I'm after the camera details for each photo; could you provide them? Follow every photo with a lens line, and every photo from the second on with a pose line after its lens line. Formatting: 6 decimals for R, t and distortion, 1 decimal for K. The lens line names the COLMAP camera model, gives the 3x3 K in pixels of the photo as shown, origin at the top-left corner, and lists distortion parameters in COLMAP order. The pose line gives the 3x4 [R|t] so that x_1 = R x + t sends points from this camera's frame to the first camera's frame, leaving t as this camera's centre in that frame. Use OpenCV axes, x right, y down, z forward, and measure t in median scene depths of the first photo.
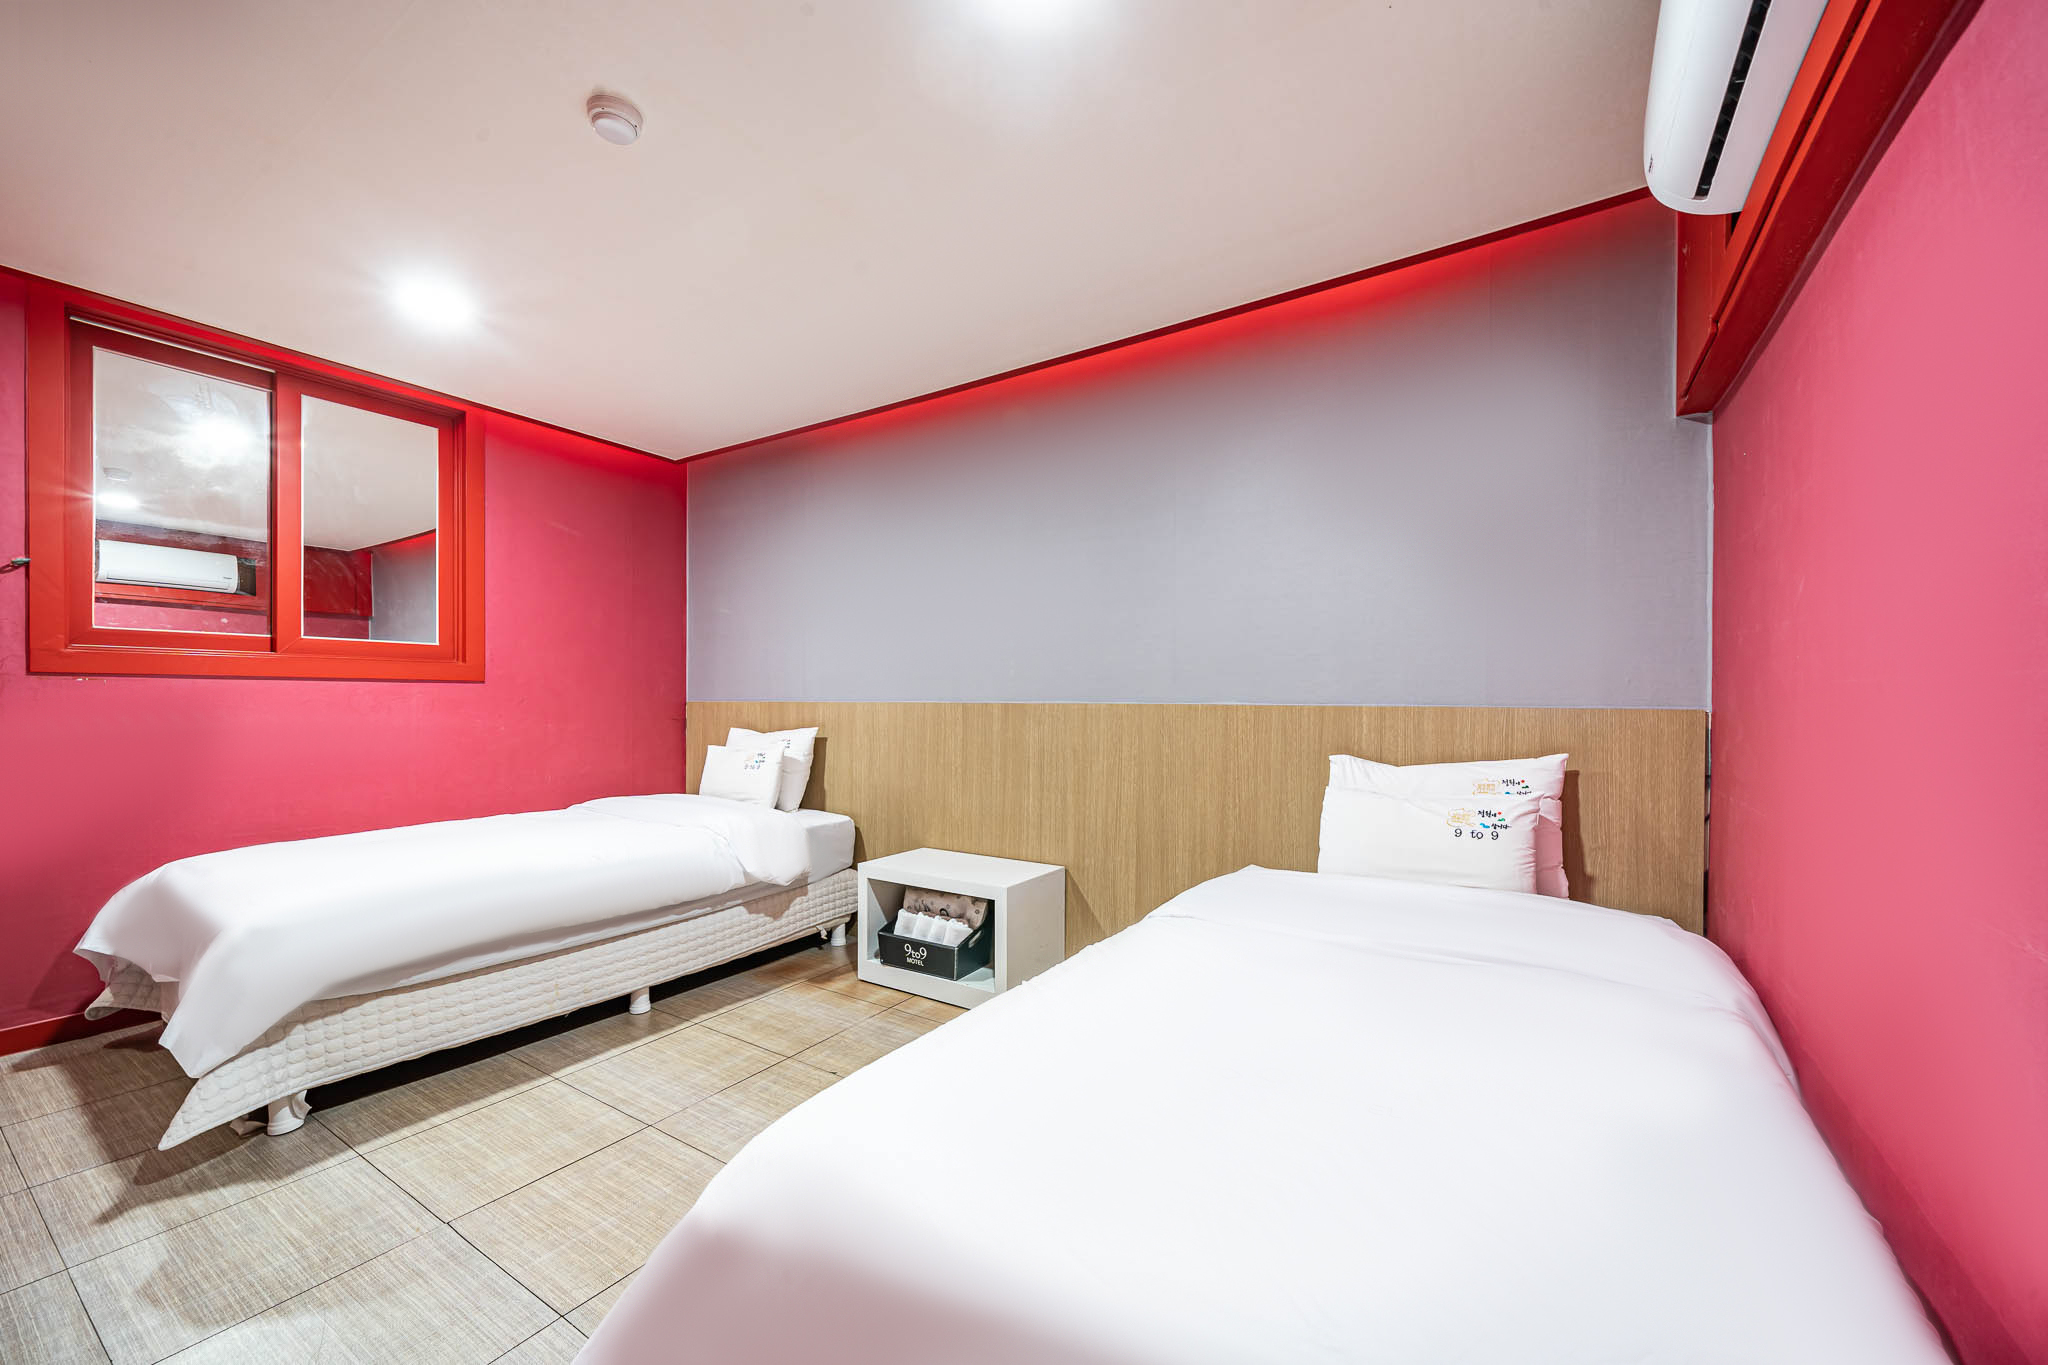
lens RADIAL K [[787.7, 0, 1020.8], [0, 787.7, 695.8], [0, 0, 1]] dist [-0.003409, -0.000992]
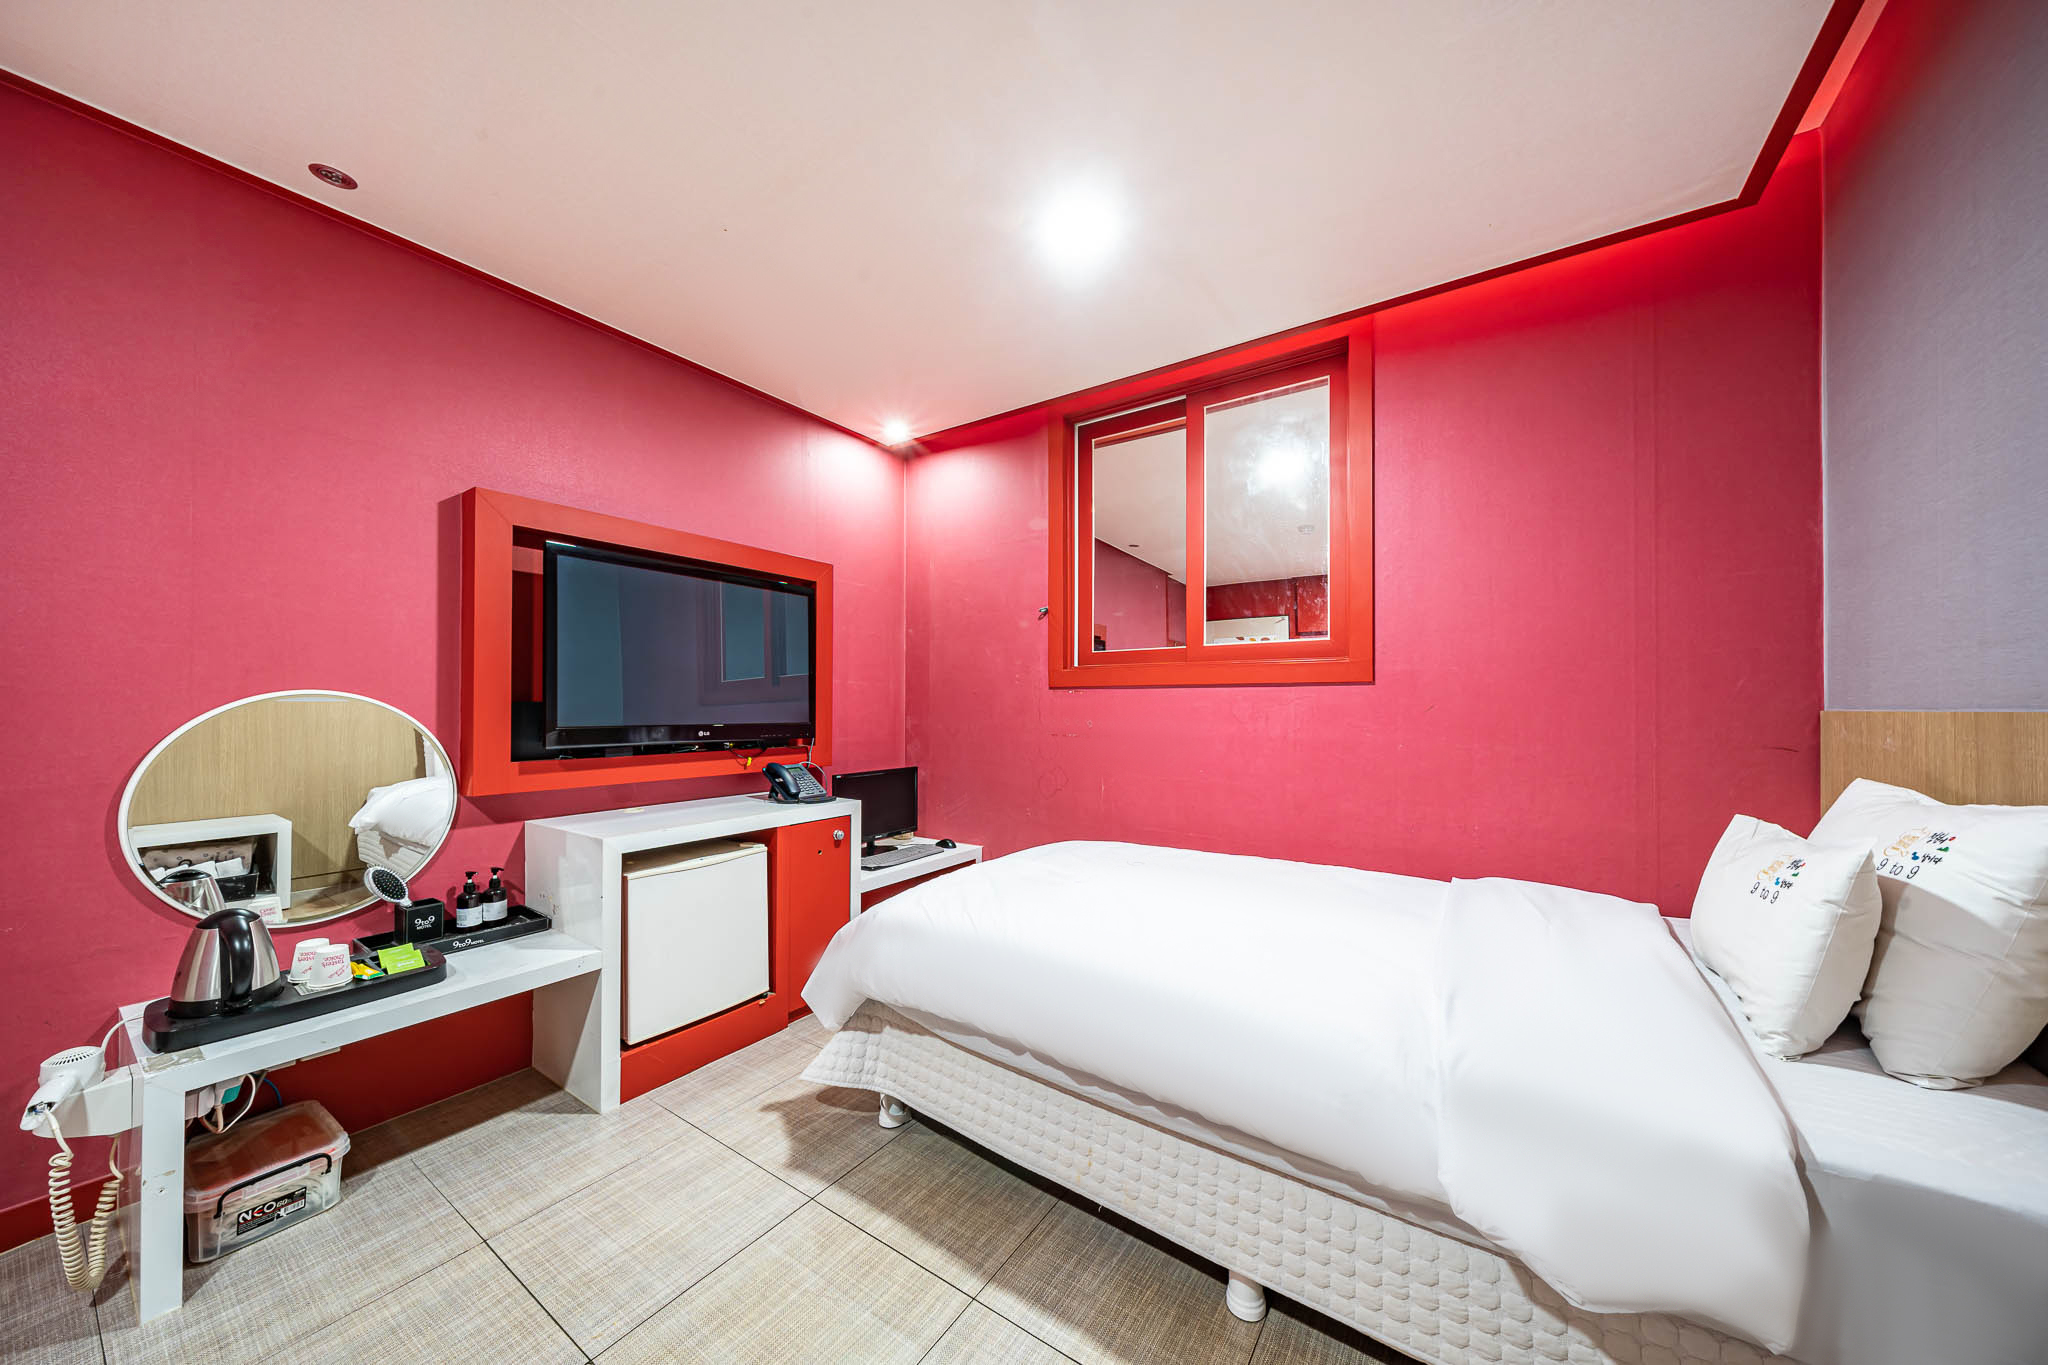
lens RADIAL K [[705.9, 0, 1016.3], [0, 705.9, 693.4], [0, 0, 1]] dist [-0.001246, -0.000082]
pose [[-0.039512, -0.027067, -0.998852, -0.012277], [-0.005469, 0.999624, -0.026871, 0.015535], [0.999204, 0.004401, -0.039645, 1.004157]]
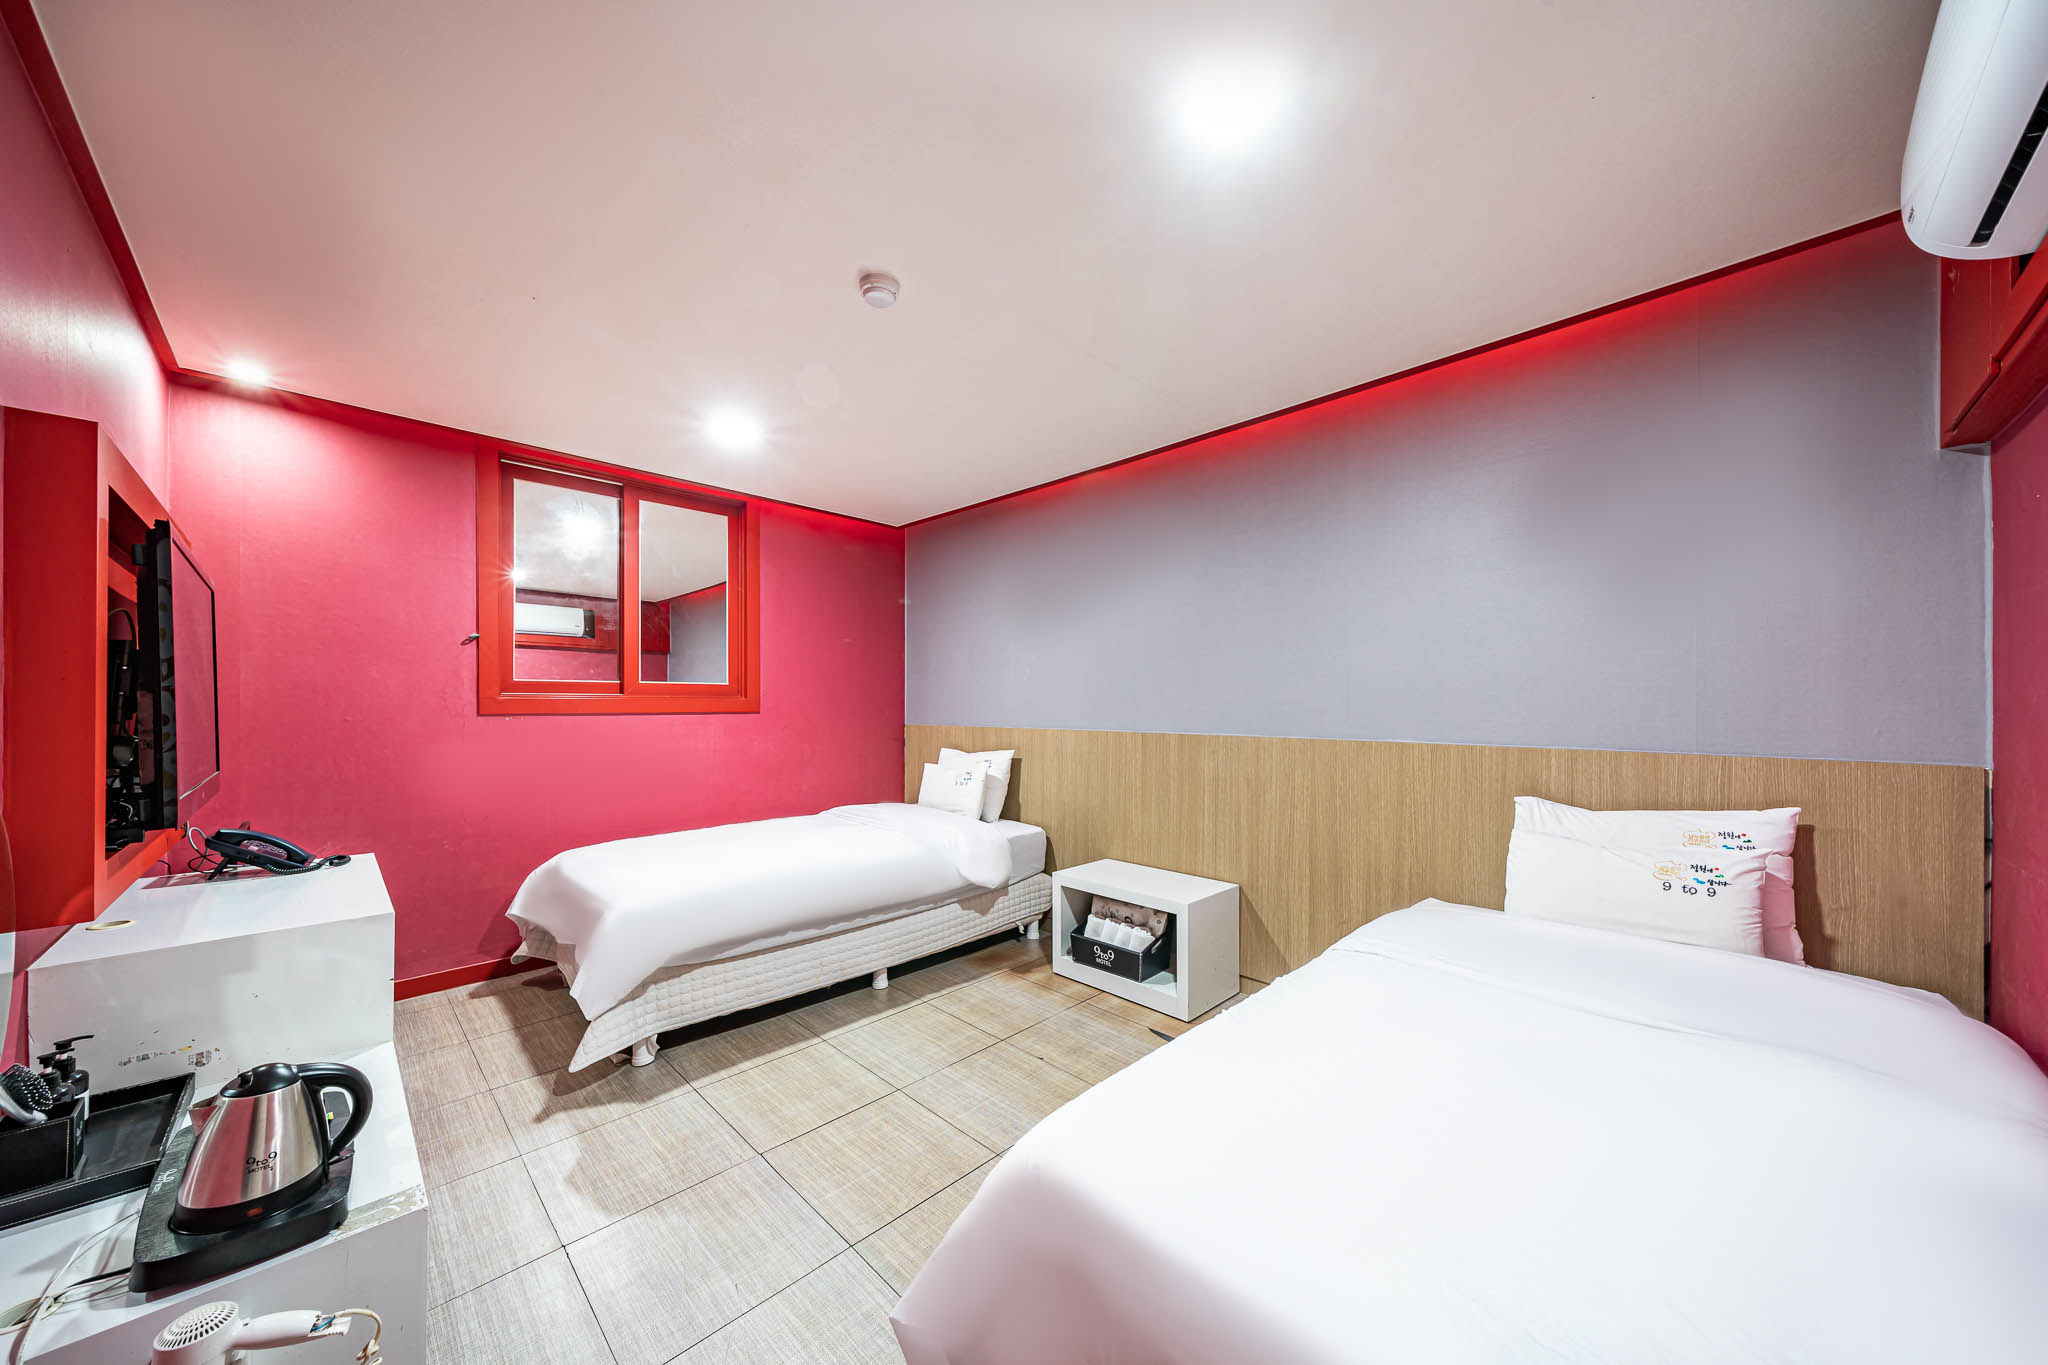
lens RADIAL K [[705.9, 0, 1016.3], [0, 705.9, 693.4], [0, 0, 1]] dist [-0.001246, -0.000082]
pose [[0.976524, -0.004174, -0.215368, -0.044146], [0.002608, 0.999968, -0.007556, -0.055615], [0.215392, 0.006817, 0.976504, -0.037248]]
